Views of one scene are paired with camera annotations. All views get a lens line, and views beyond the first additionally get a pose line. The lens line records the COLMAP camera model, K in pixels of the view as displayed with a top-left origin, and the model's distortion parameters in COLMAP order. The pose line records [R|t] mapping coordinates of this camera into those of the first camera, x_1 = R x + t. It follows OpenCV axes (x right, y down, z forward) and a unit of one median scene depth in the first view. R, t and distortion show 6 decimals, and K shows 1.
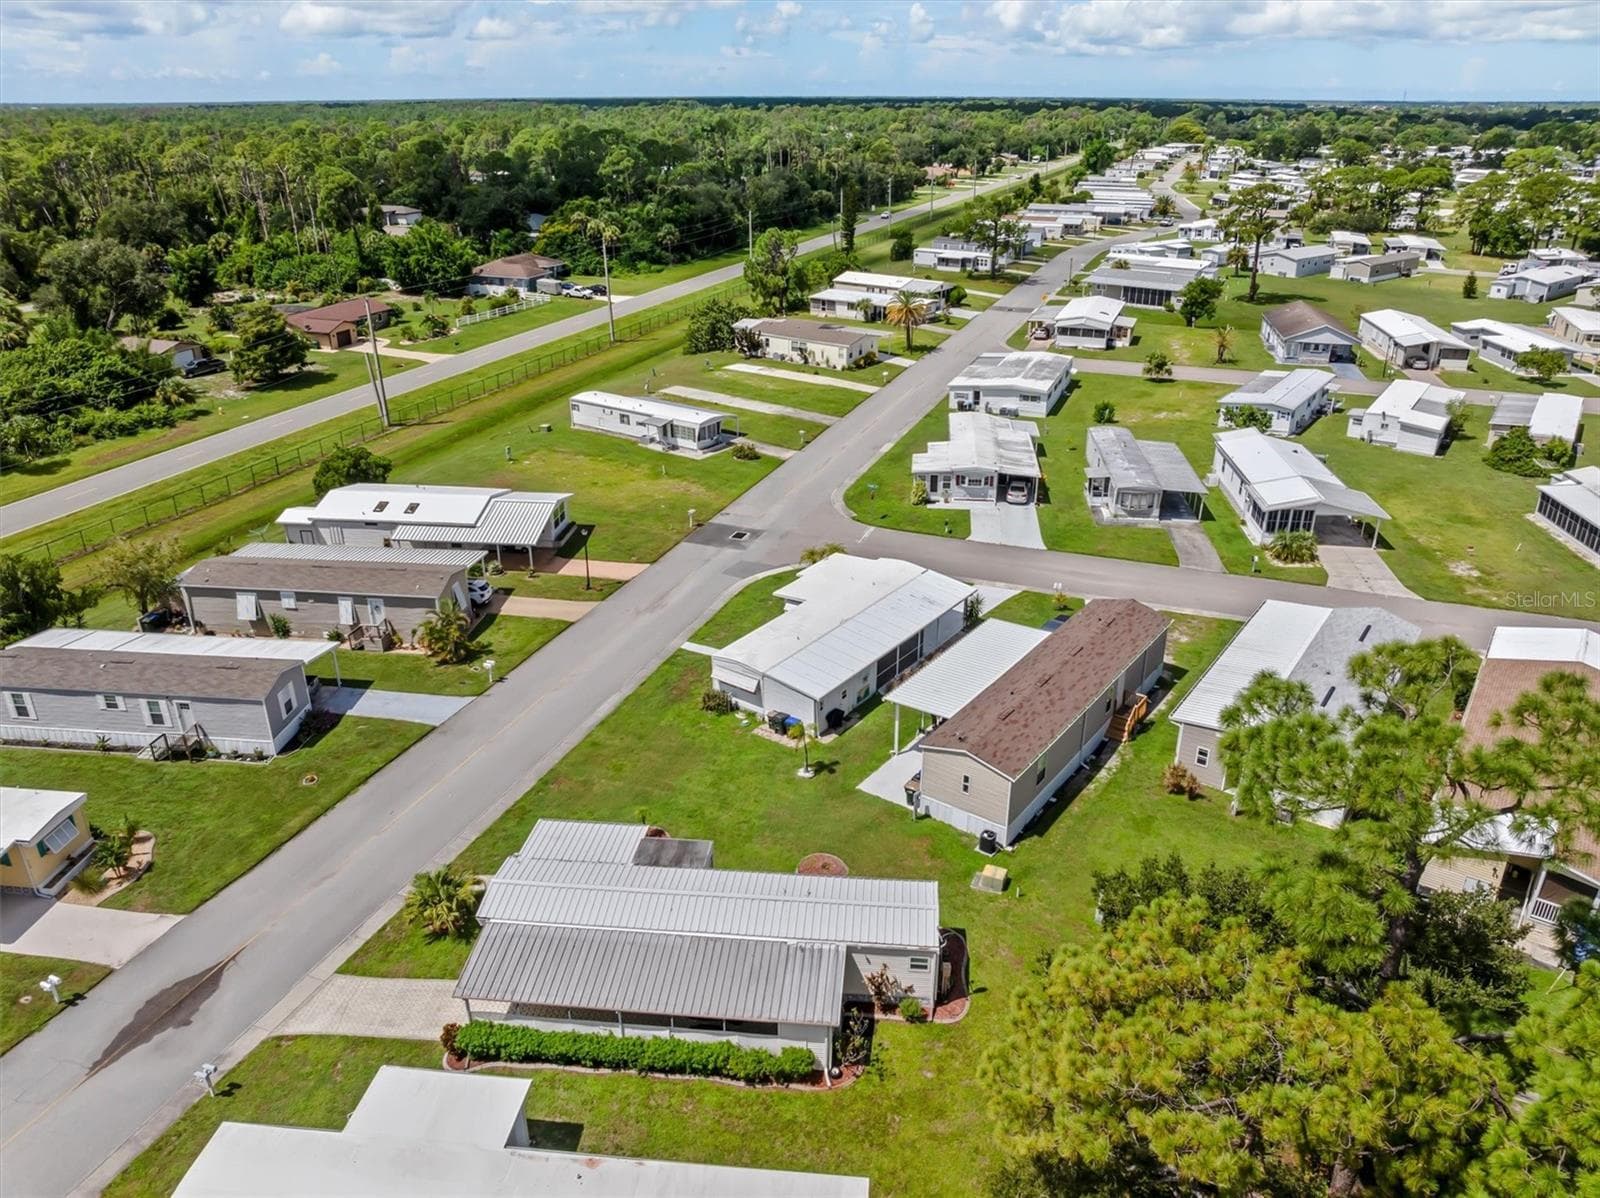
lens RADIAL K [[1117.3, 0, 809.5], [0, 1117.3, 592.4], [0, 0, 1]] dist [-0.043560, 0.014567]
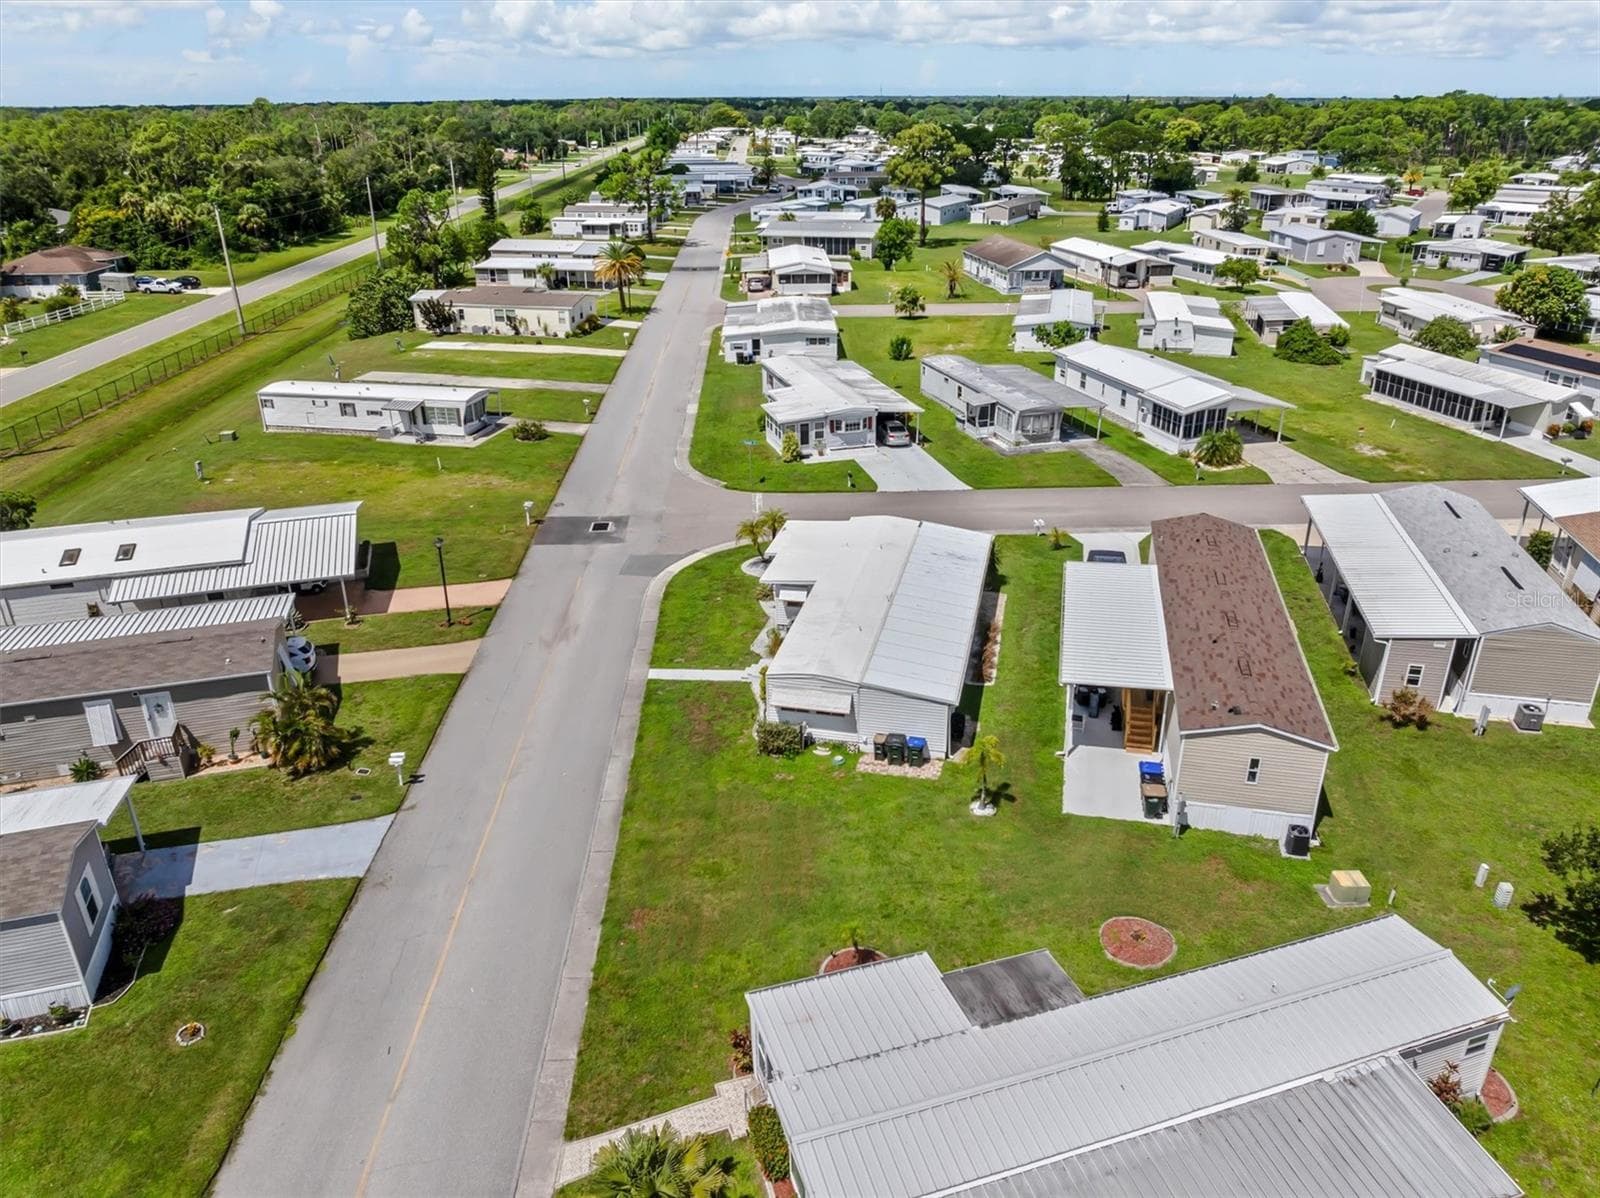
lens RADIAL K [[1117.3, 0, 803.2], [0, 1117.3, 596.6], [0, 0, 1]] dist [-0.043560, 0.014567]
pose [[0.921635, -0.164102, 0.351653, -0.173439], [0.163749, 0.986016, 0.030972, -0.004319], [-0.351818, 0.029038, 0.935618, 0.204561]]
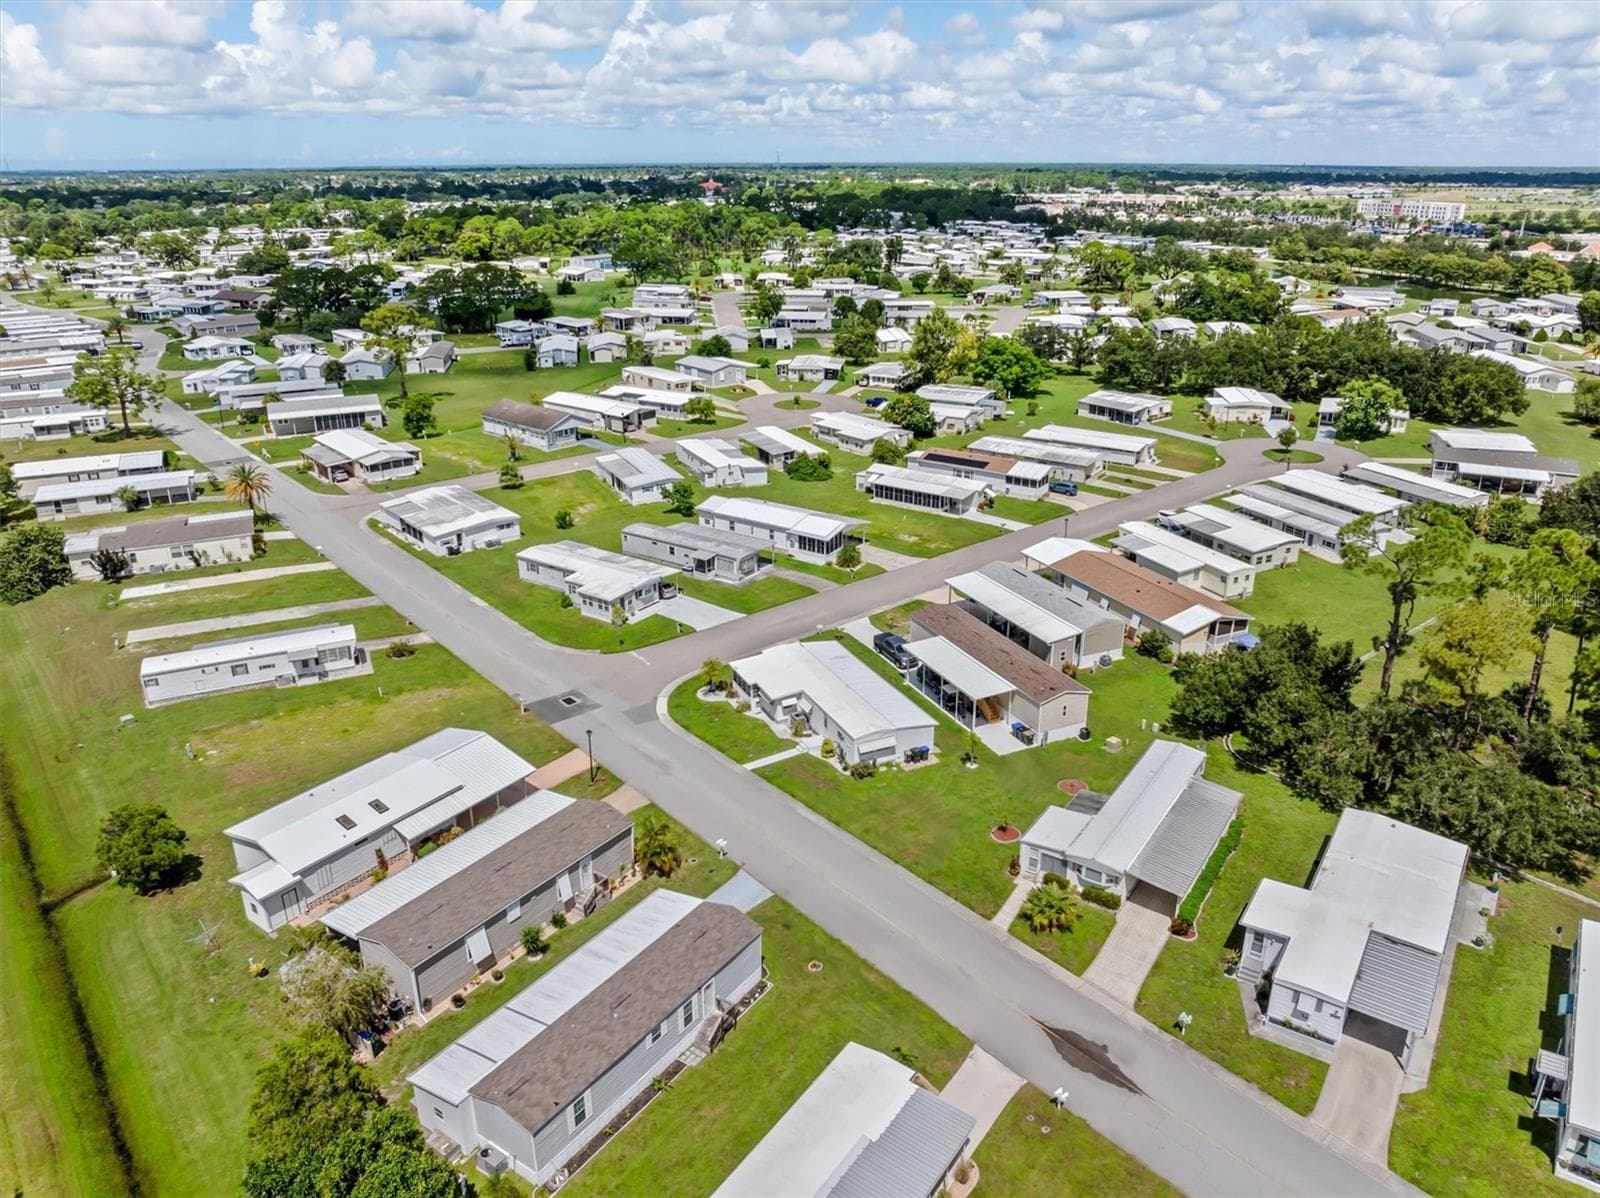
lens RADIAL K [[1117.3, 0, 810.5], [0, 1117.3, 600.5], [0, 0, 1]] dist [-0.043560, 0.014567]
pose [[0.482127, -0.321390, 0.815023, -0.663565], [0.358464, 0.921215, 0.151216, -0.182885], [-0.799411, 0.219251, 0.559349, 0.152519]]
